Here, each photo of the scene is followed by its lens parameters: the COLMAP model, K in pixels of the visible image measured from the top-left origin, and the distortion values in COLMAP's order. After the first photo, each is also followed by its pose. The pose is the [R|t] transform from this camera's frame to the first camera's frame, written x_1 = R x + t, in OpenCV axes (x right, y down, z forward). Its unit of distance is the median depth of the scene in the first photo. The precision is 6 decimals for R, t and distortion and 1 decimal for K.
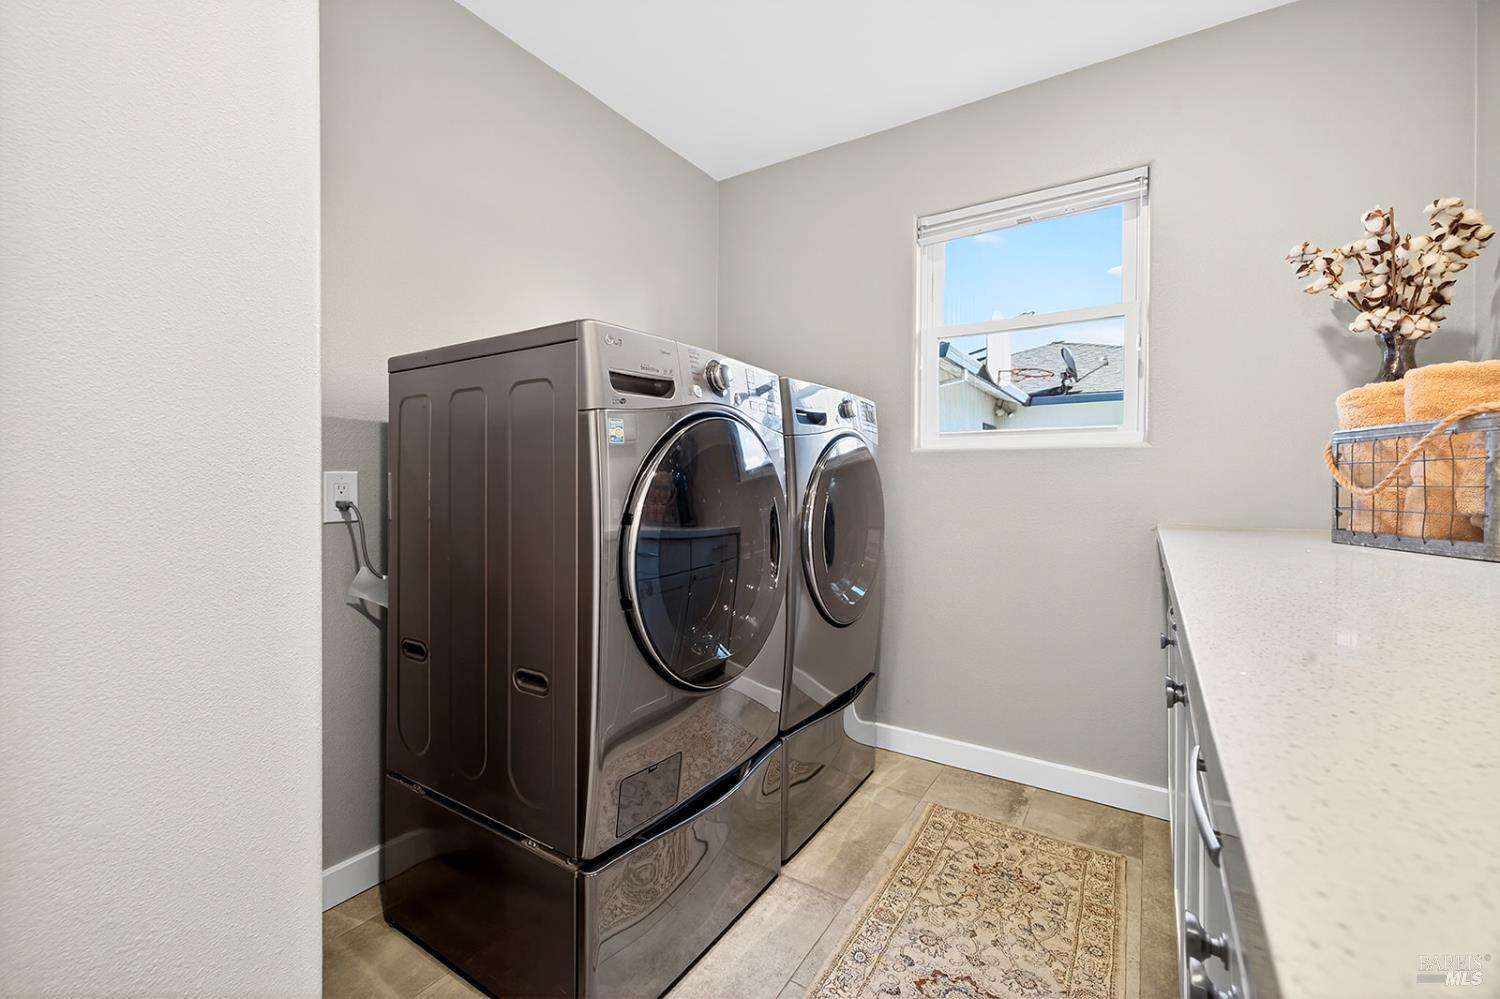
lens RADIAL K [[614.8, 0, 746.2], [0, 614.8, 487.6], [0, 0, 1]] dist [-0.004669, -0.000503]
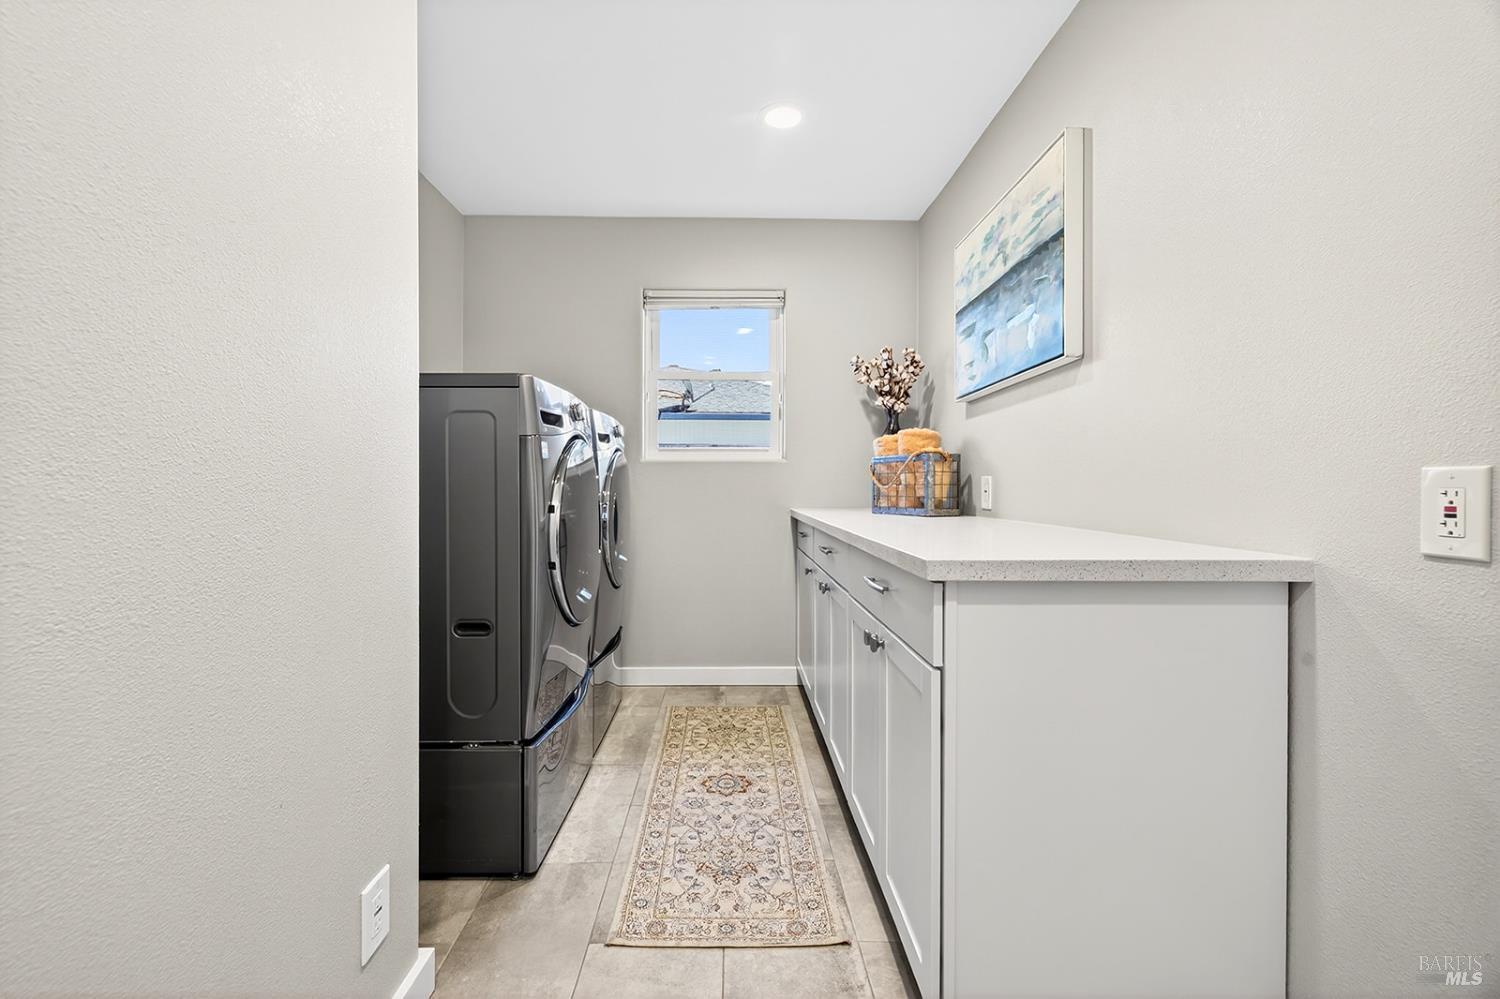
lens RADIAL K [[614.8, 0, 748.3], [0, 614.8, 493.0], [0, 0, 1]] dist [-0.004669, -0.000503]
pose [[0.815081, -0.010773, 0.579246, -0.500984], [0.008401, 0.999942, 0.006776, 0.006225], [-0.579286, -0.000657, 0.815124, -0.377722]]
